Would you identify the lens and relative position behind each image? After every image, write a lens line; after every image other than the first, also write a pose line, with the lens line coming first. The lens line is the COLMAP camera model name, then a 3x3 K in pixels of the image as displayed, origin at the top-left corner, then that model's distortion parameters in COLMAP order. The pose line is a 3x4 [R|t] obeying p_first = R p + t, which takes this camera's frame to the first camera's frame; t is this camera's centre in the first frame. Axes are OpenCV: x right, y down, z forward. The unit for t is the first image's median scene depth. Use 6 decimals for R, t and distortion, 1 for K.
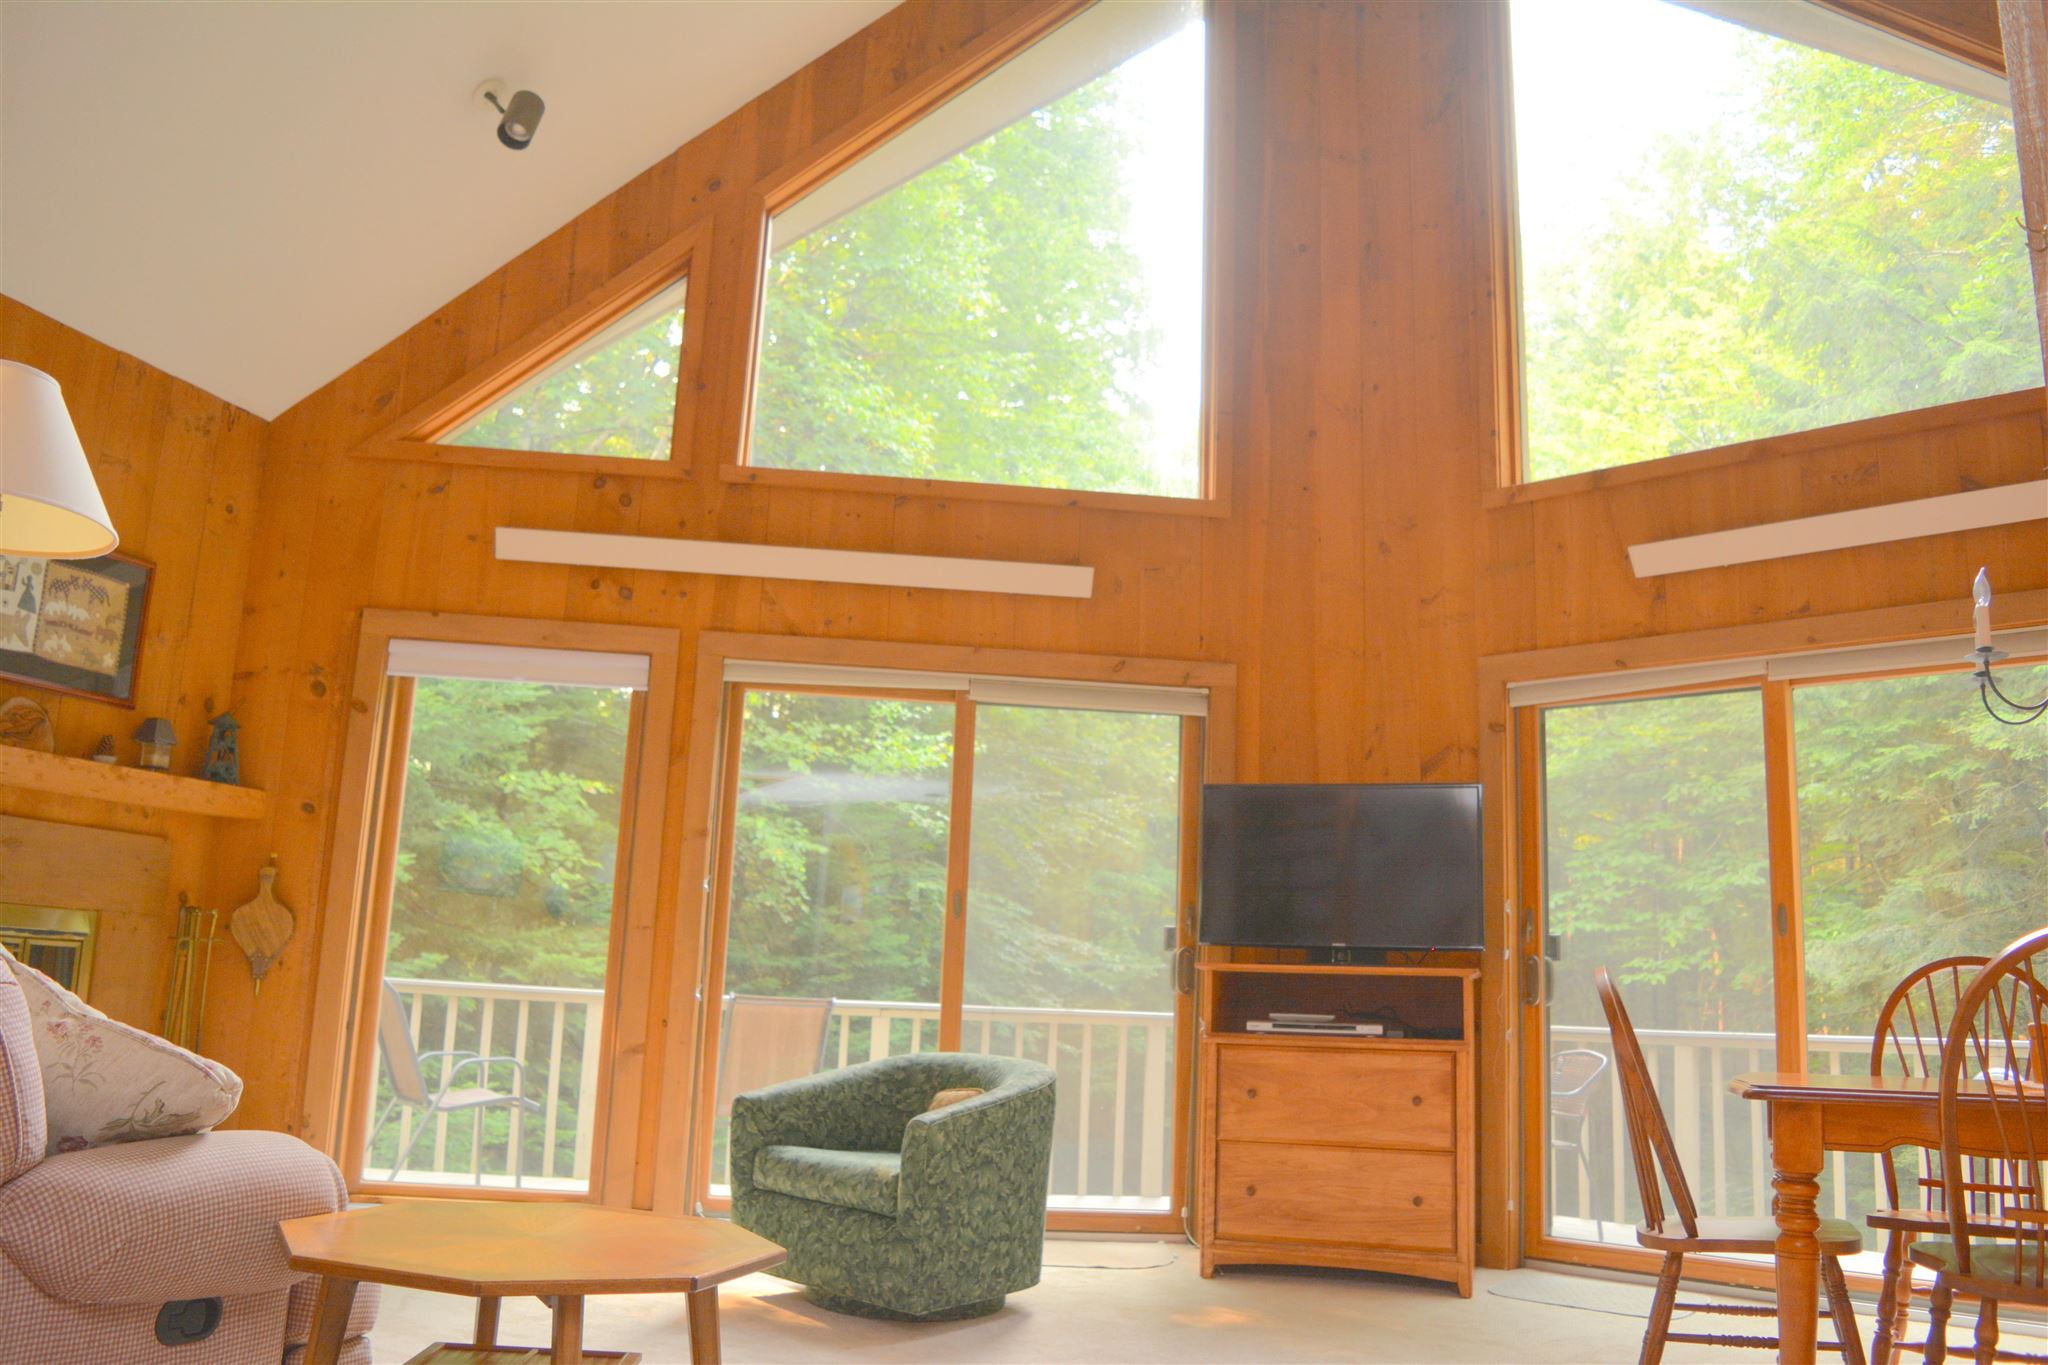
lens RADIAL K [[1599.2, 0, 1002.5], [0, 1599.2, 681.0], [0, 0, 1]] dist [-0.092662, 0.019401]
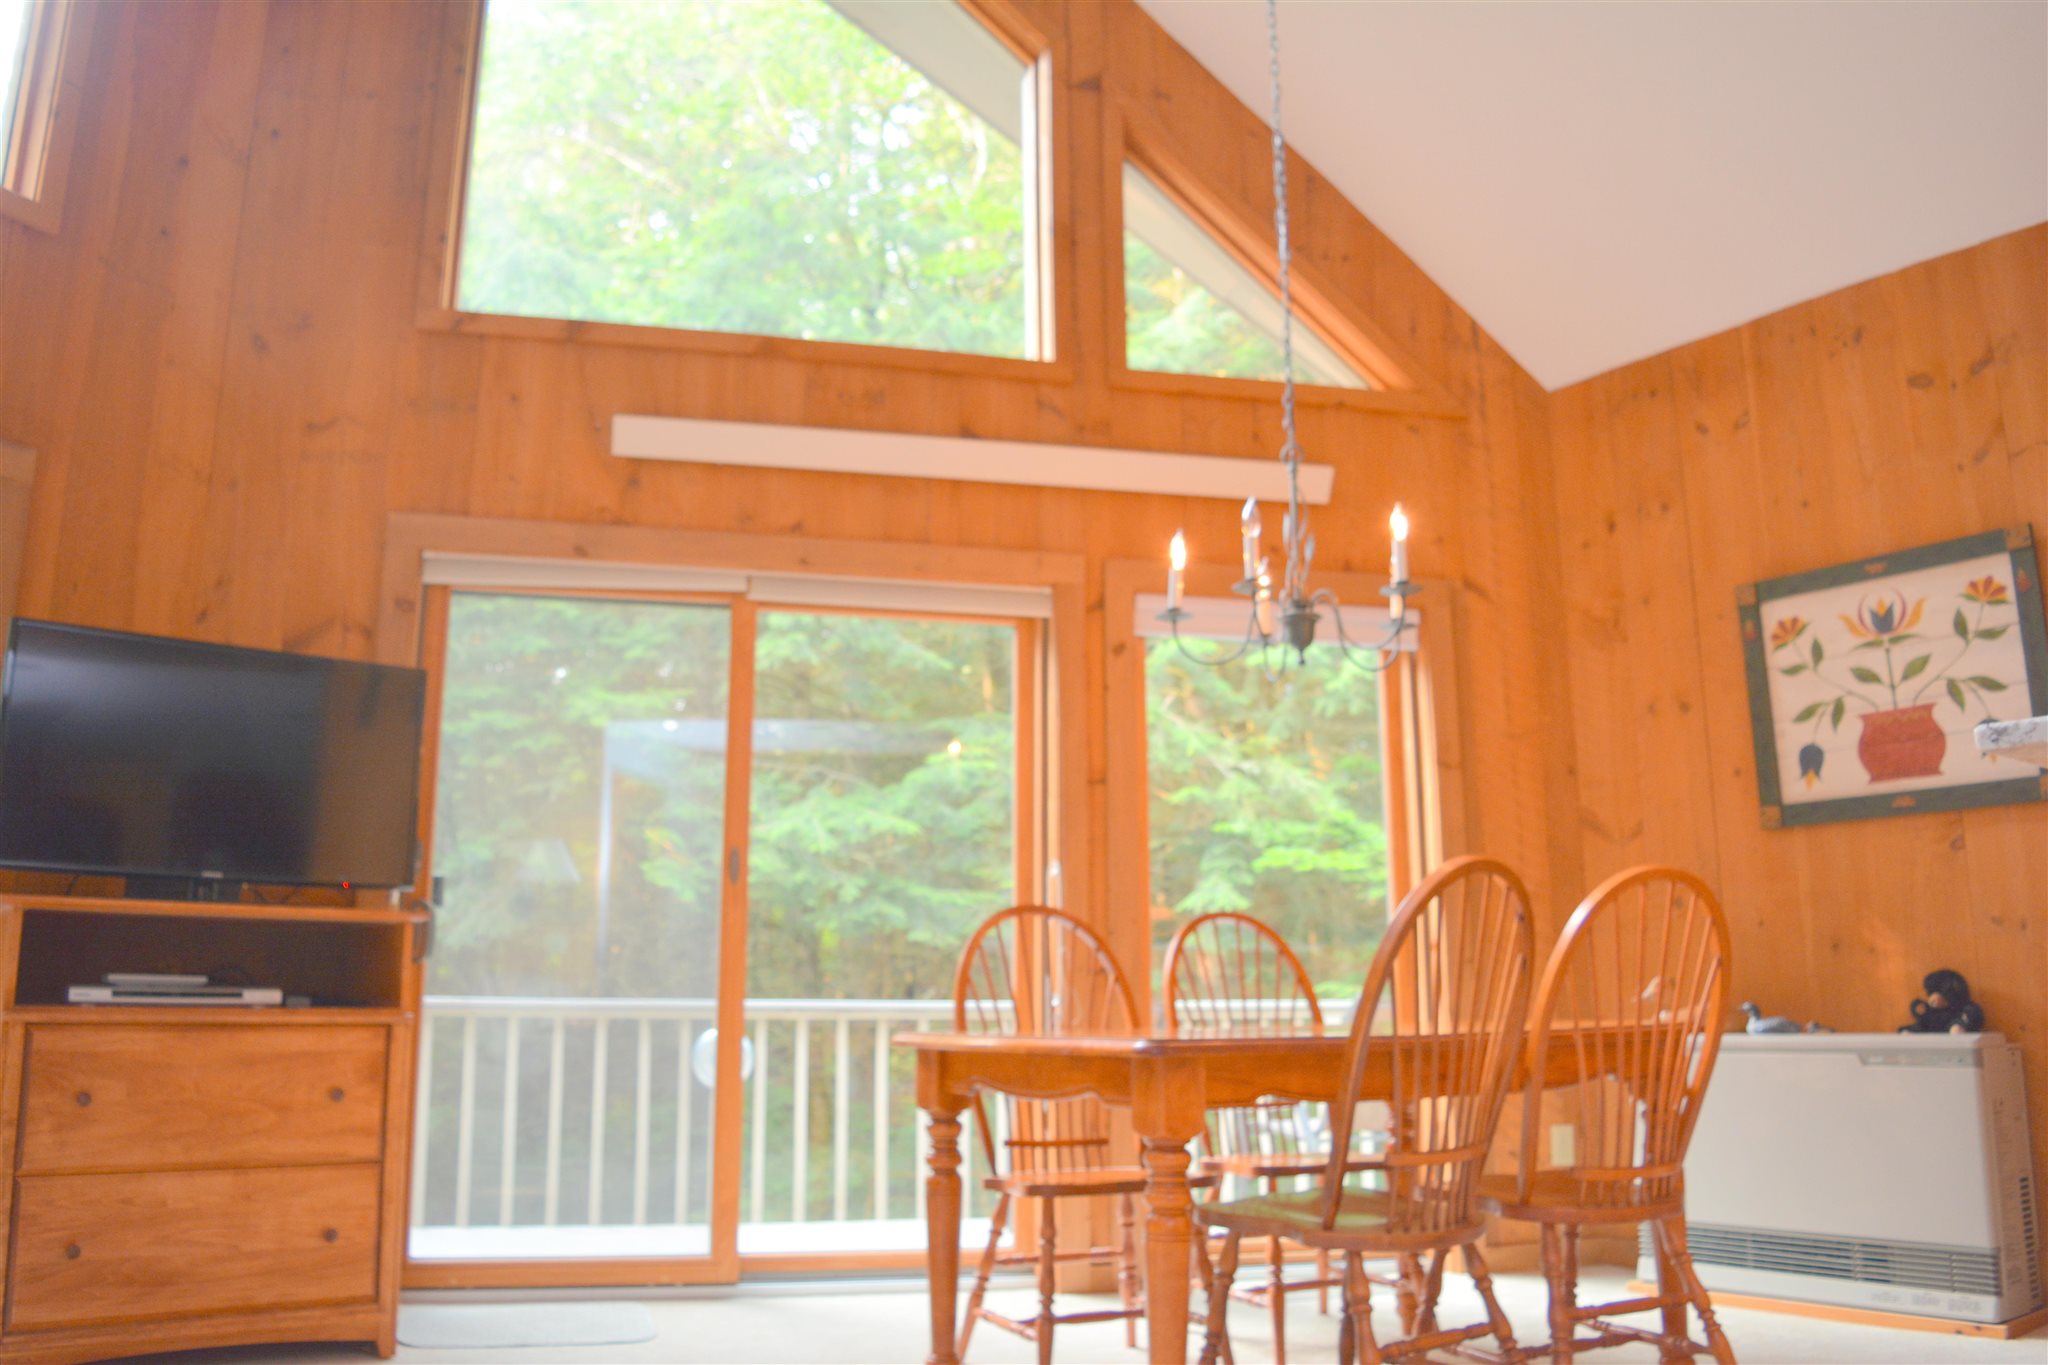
lens RADIAL K [[1599.2, 0, 1012.3], [0, 1599.2, 676.7], [0, 0, 1]] dist [-0.092662, 0.019401]
pose [[0.562149, 0.125554, 0.817450, -0.158880], [-0.137748, 0.988817, -0.057147, 0.072720], [-0.815484, -0.080477, 0.573157, 0.339698]]
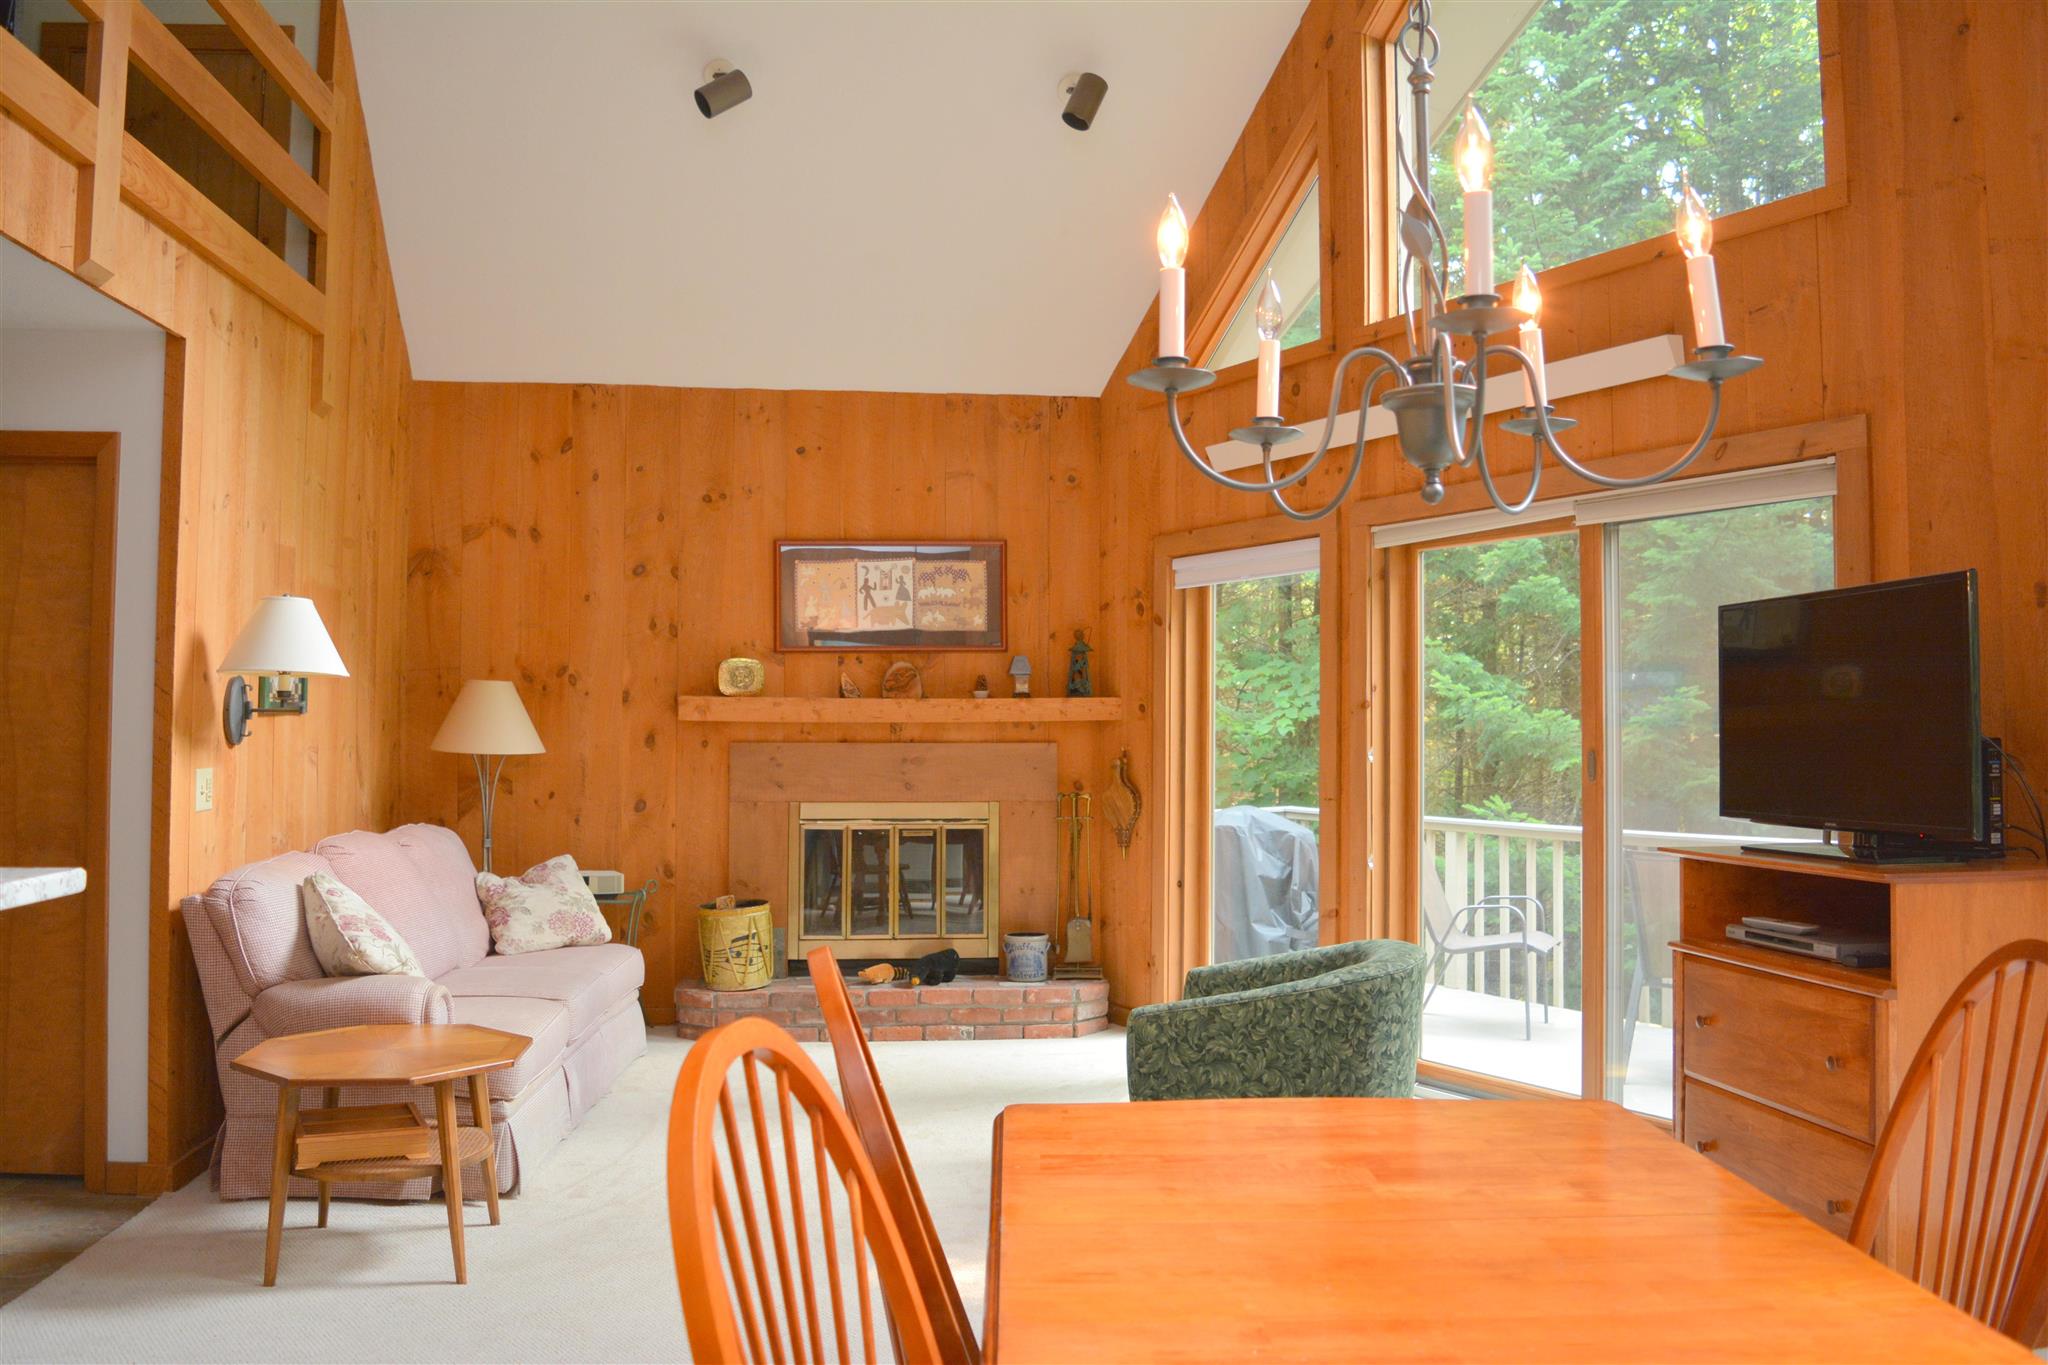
lens RADIAL K [[1599.2, 0, 1010.6], [0, 1599.2, 678.0], [0, 0, 1]] dist [-0.092662, 0.019401]
pose [[0.418494, -0.074294, -0.905176, 0.689258], [0.193094, 0.981141, 0.008745, 0.028898], [0.887456, -0.178444, 0.424947, 0.409629]]
